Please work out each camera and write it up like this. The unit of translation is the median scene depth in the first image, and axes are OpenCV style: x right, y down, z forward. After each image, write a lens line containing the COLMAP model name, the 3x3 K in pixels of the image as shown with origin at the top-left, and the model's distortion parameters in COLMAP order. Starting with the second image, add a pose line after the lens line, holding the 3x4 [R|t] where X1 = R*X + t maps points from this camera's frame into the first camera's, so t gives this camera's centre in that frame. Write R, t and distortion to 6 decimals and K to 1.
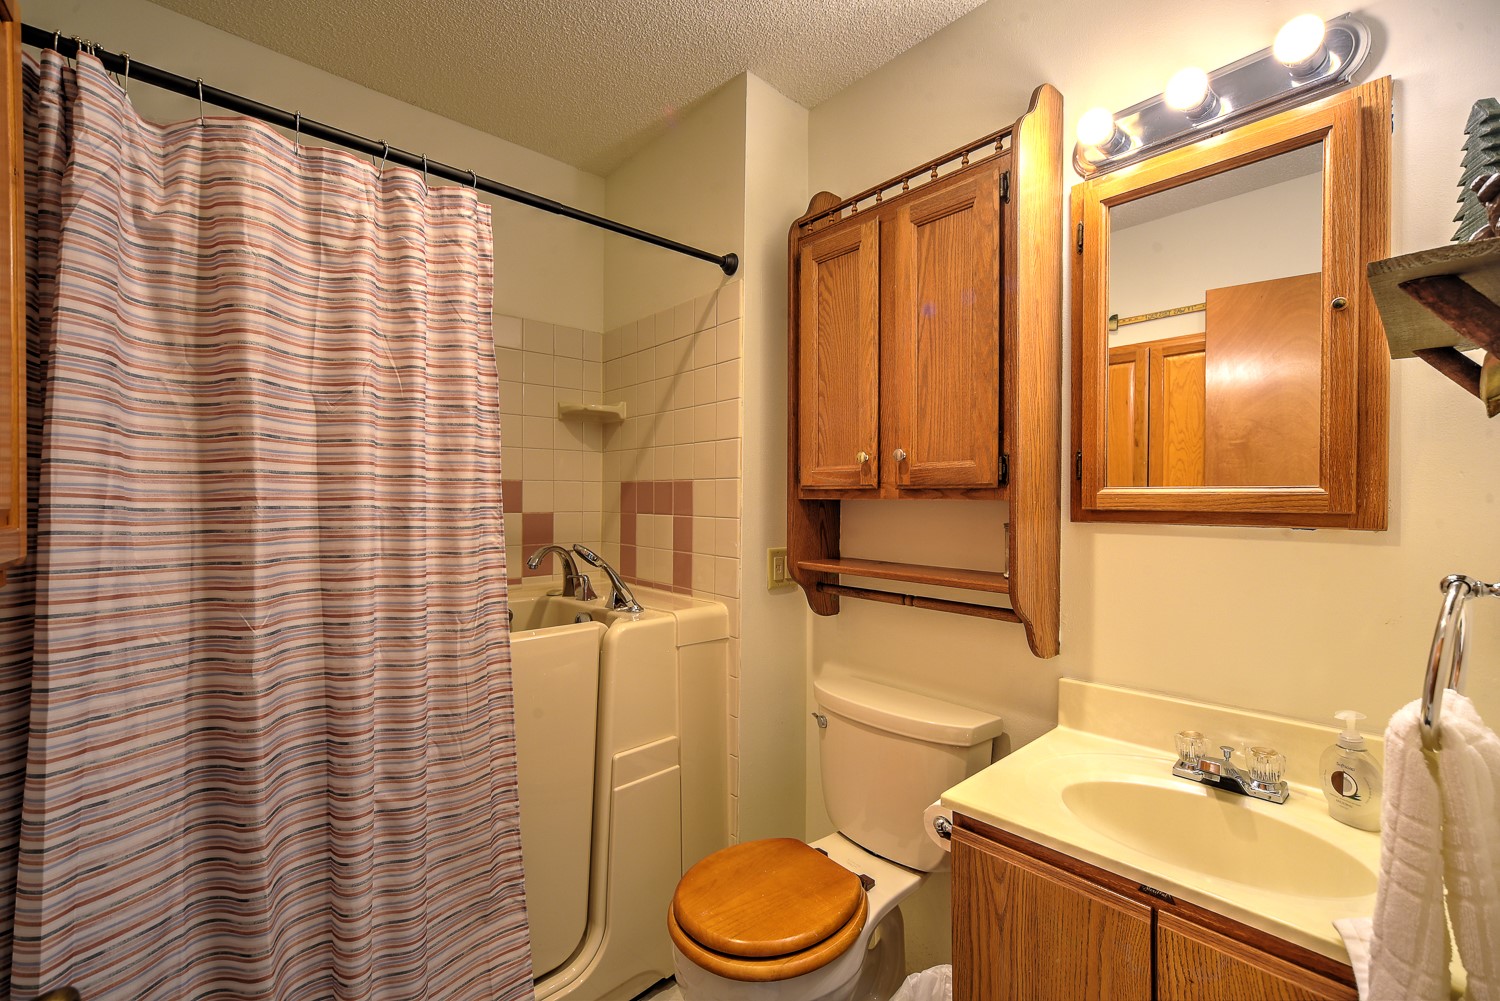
lens RADIAL K [[621.7, 0, 762.9], [0, 621.7, 502.2], [0, 0, 1]] dist [-0.000542, 0.000063]
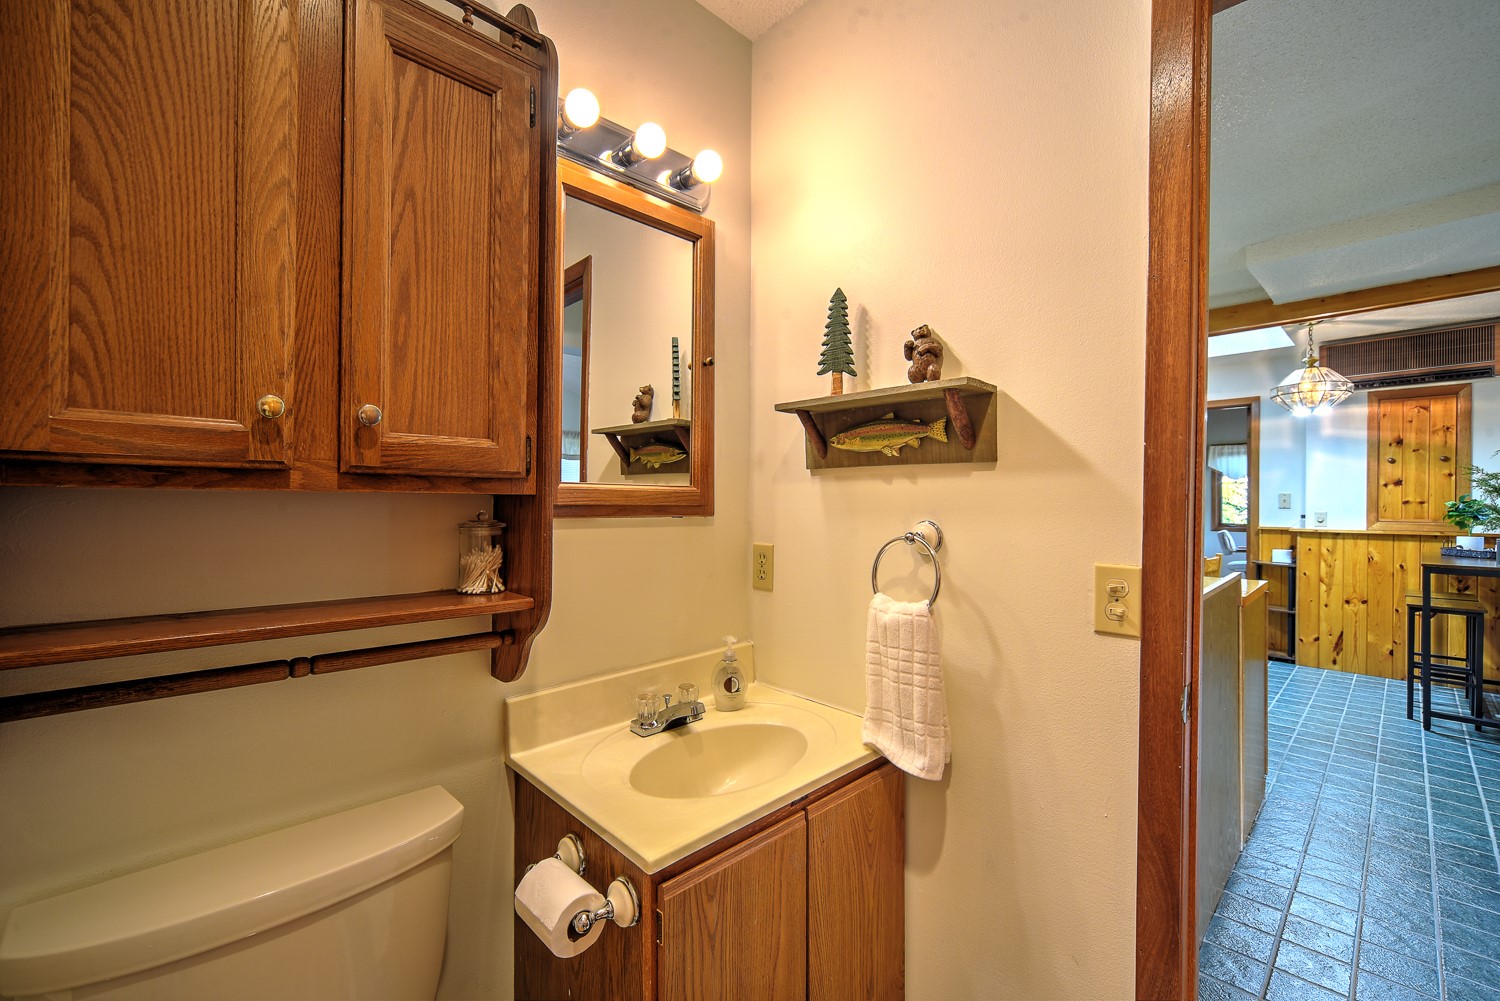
lens RADIAL K [[621.7, 0, 762.9], [0, 621.7, 502.2], [0, 0, 1]] dist [-0.000542, 0.000063]
pose [[-0.030179, -0.003016, 0.999540, -0.446087], [-0.001574, 0.999994, 0.002970, 0.004862], [-0.999543, -0.001484, -0.030184, 0.757087]]
